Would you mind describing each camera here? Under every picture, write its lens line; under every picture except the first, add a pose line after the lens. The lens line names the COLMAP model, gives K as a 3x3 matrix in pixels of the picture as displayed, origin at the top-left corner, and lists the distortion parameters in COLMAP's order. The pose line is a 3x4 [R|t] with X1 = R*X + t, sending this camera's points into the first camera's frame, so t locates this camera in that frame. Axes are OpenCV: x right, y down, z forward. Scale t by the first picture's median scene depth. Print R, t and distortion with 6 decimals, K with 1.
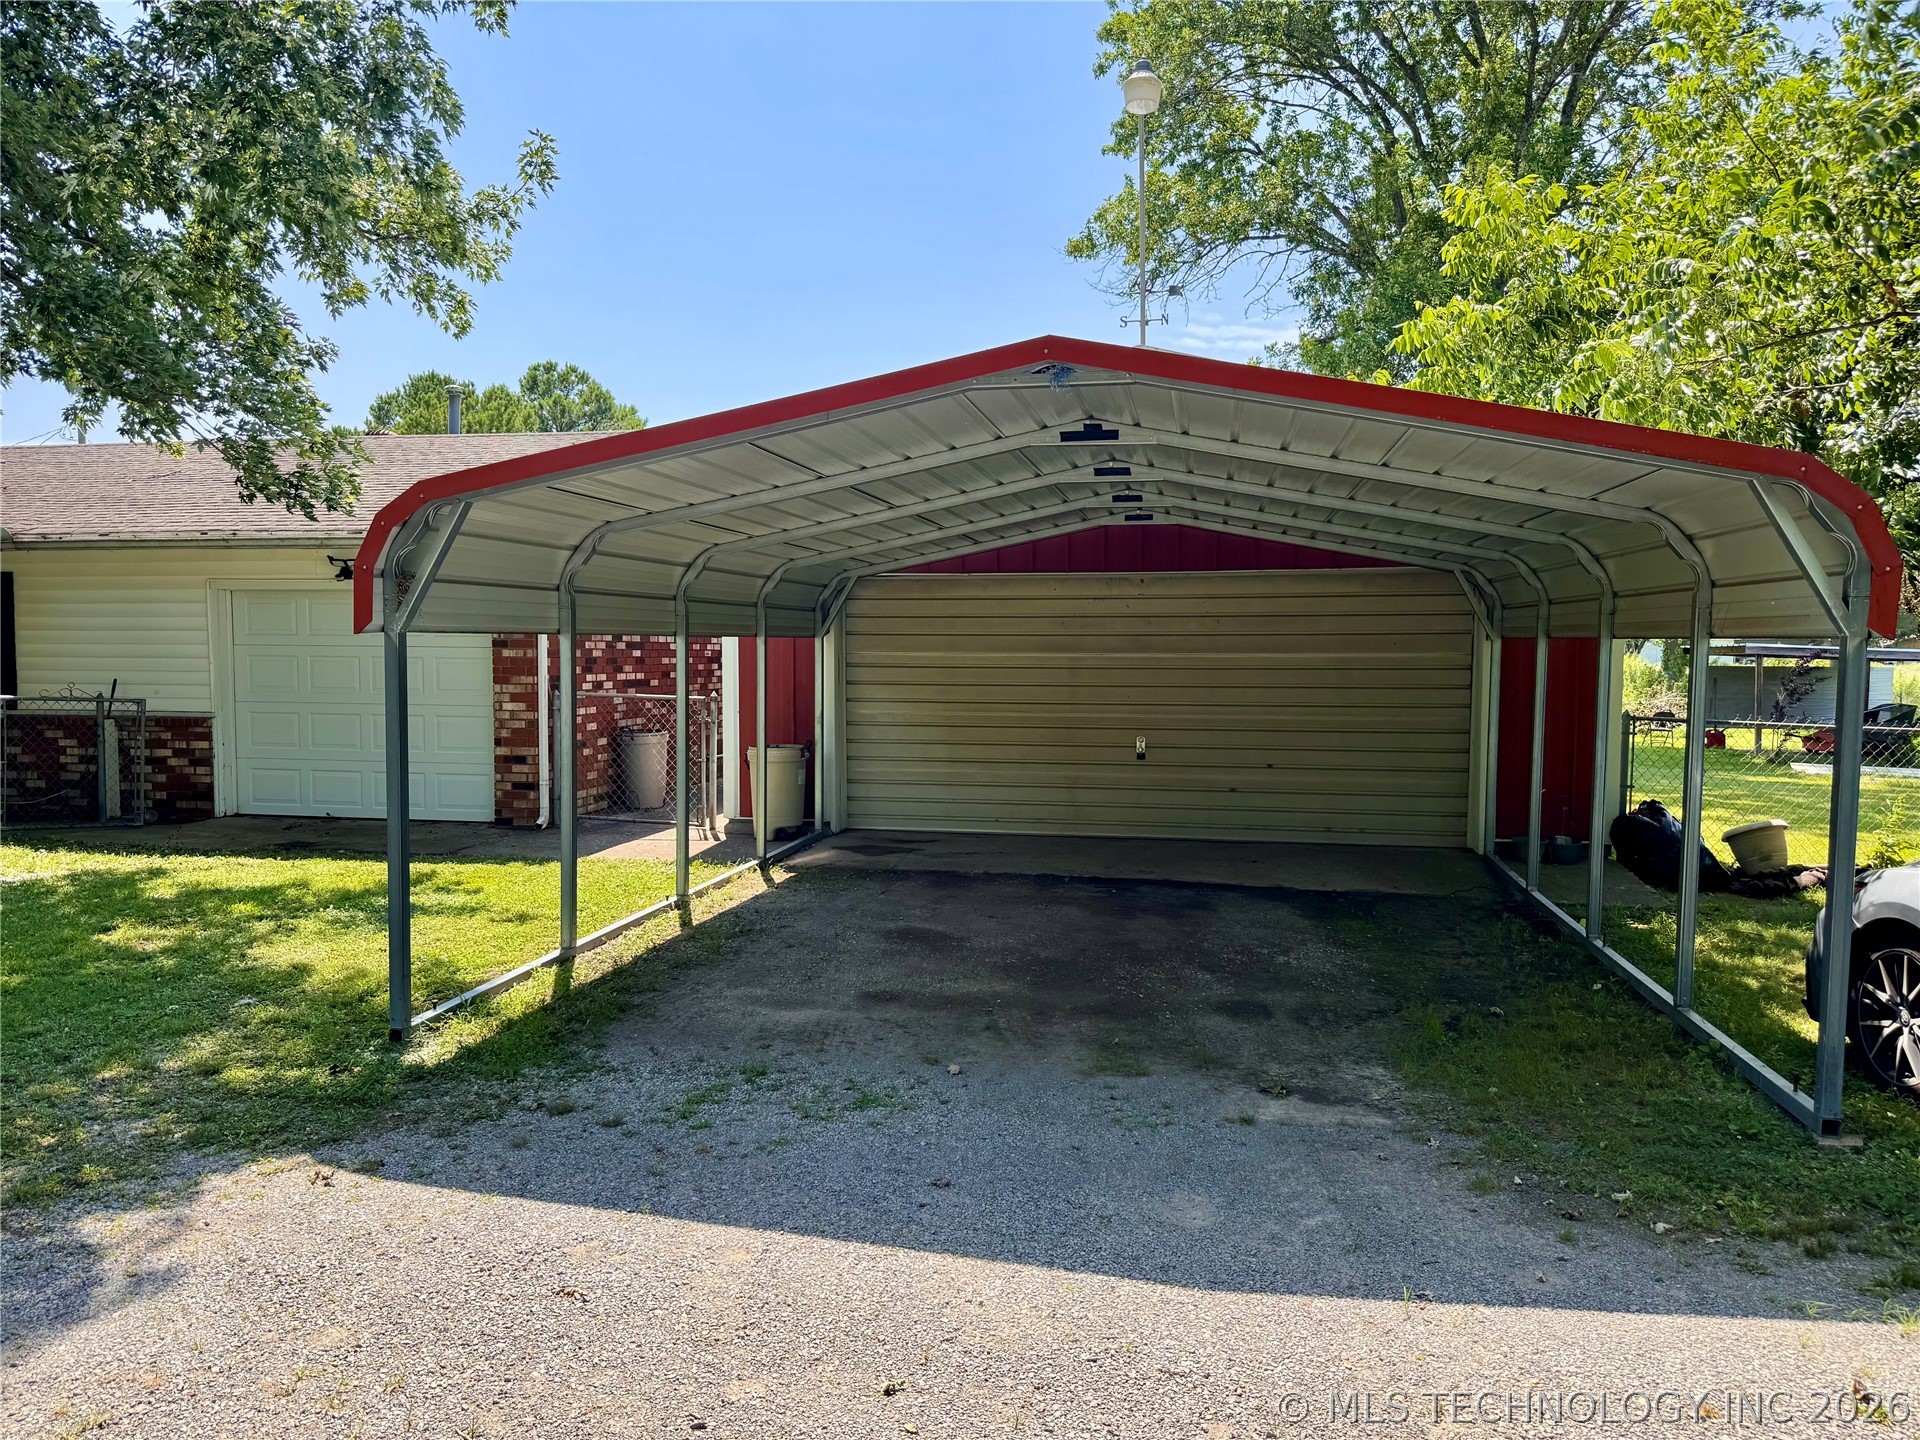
lens RADIAL K [[1364.3, 0, 960.0], [0, 1364.3, 720.0], [0, 0, 1]] dist [0.008490, 0.001364]
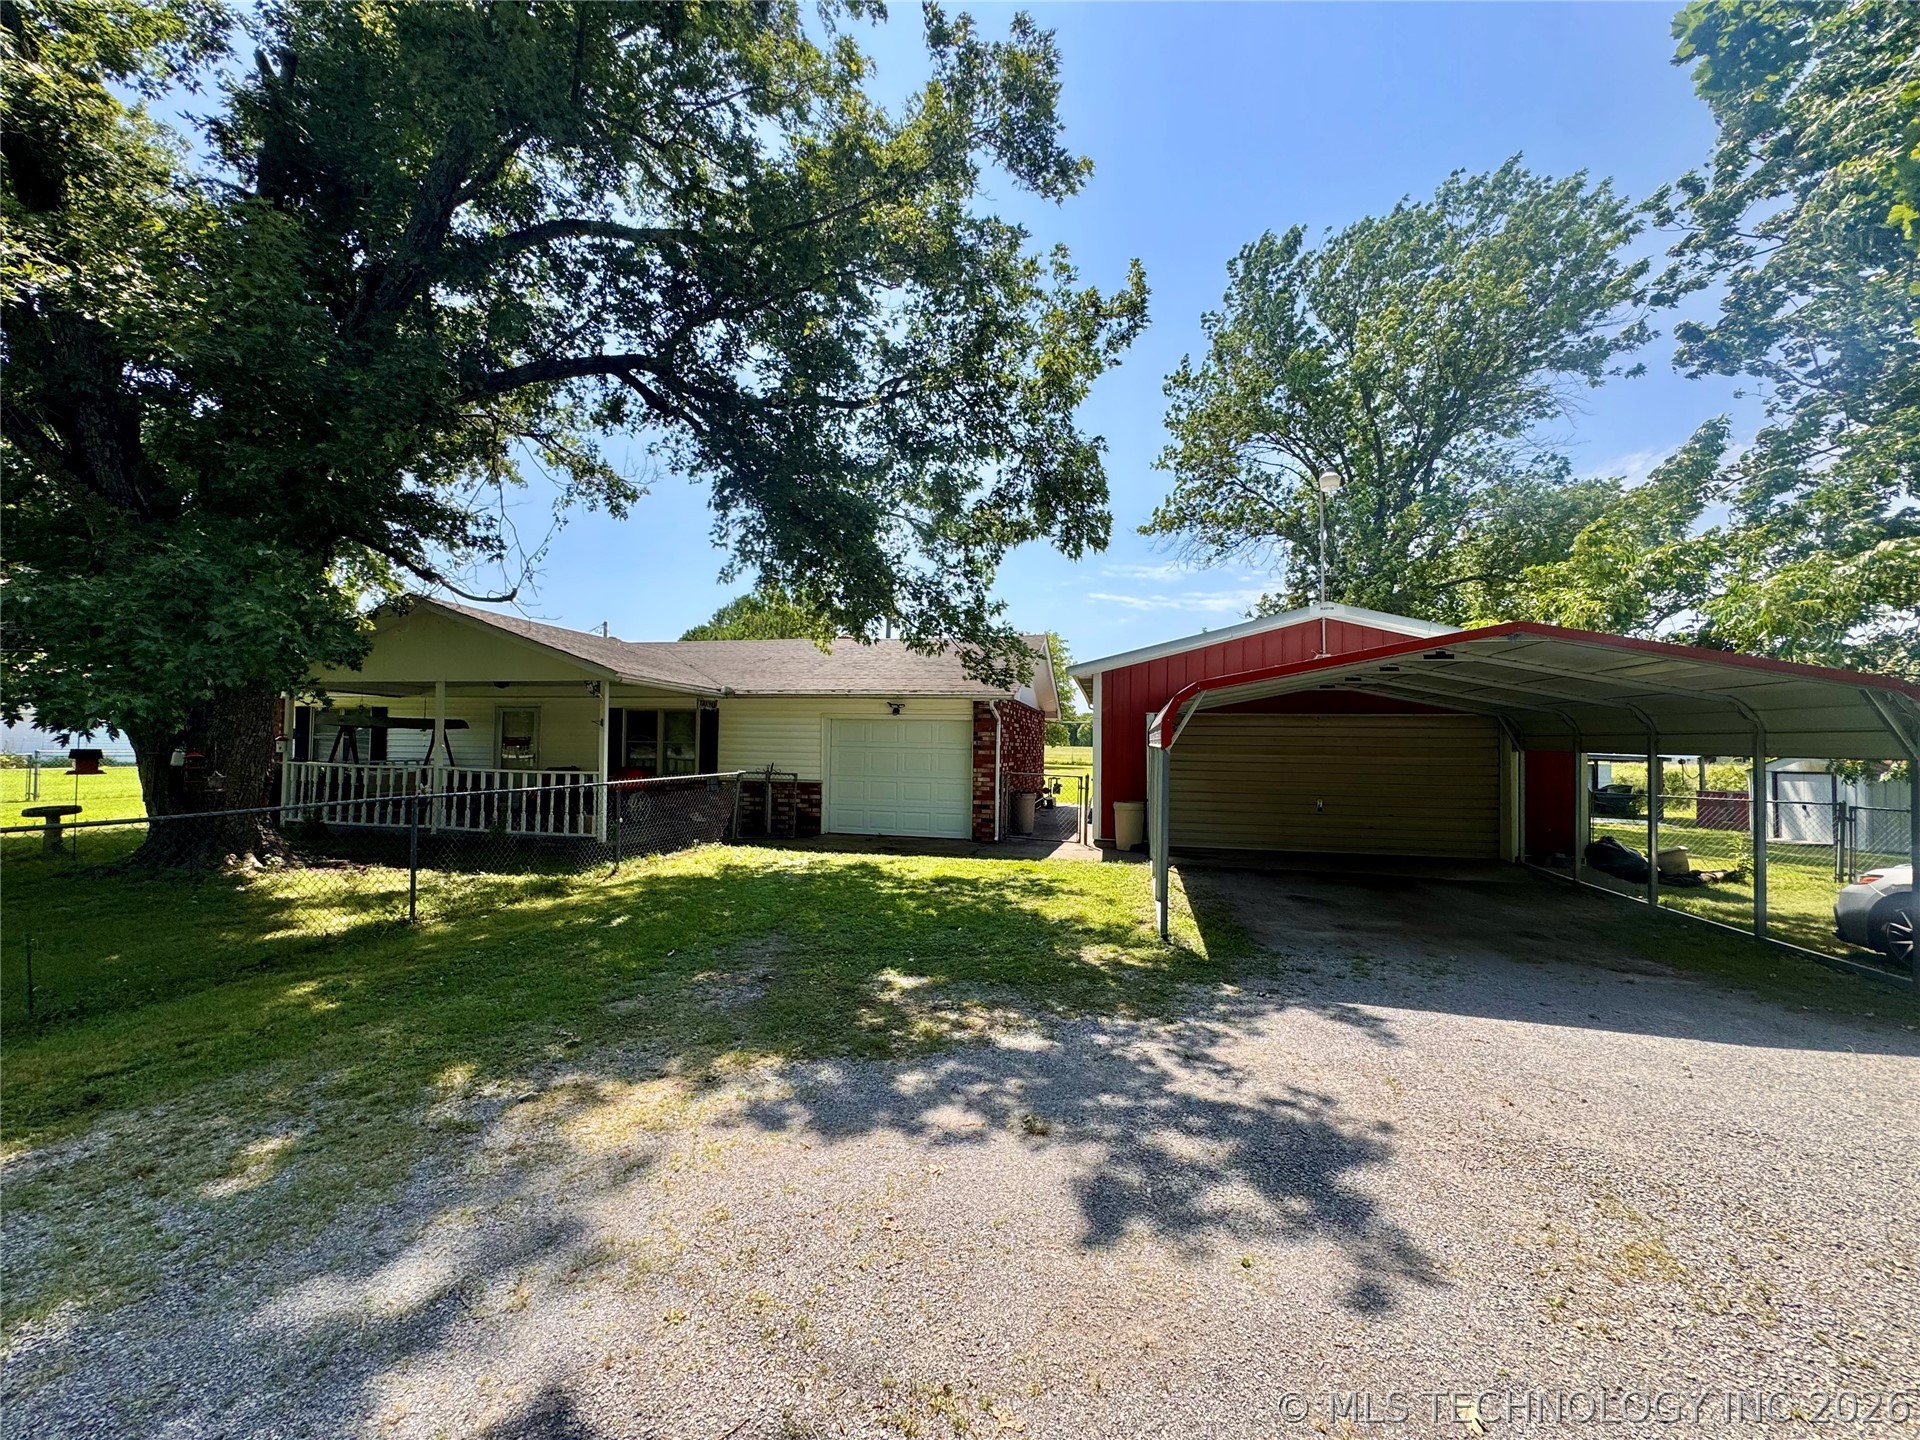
lens RADIAL K [[768.9, 0, 960.0], [0, 768.9, 720.0], [0, 0, 1]] dist [-0.000555, -0.000211]
pose [[0.999299, 0.008370, -0.036490, -0.349043], [-0.011457, 0.996296, -0.085222, -0.000548], [0.035642, 0.085581, 0.995694, -0.117850]]
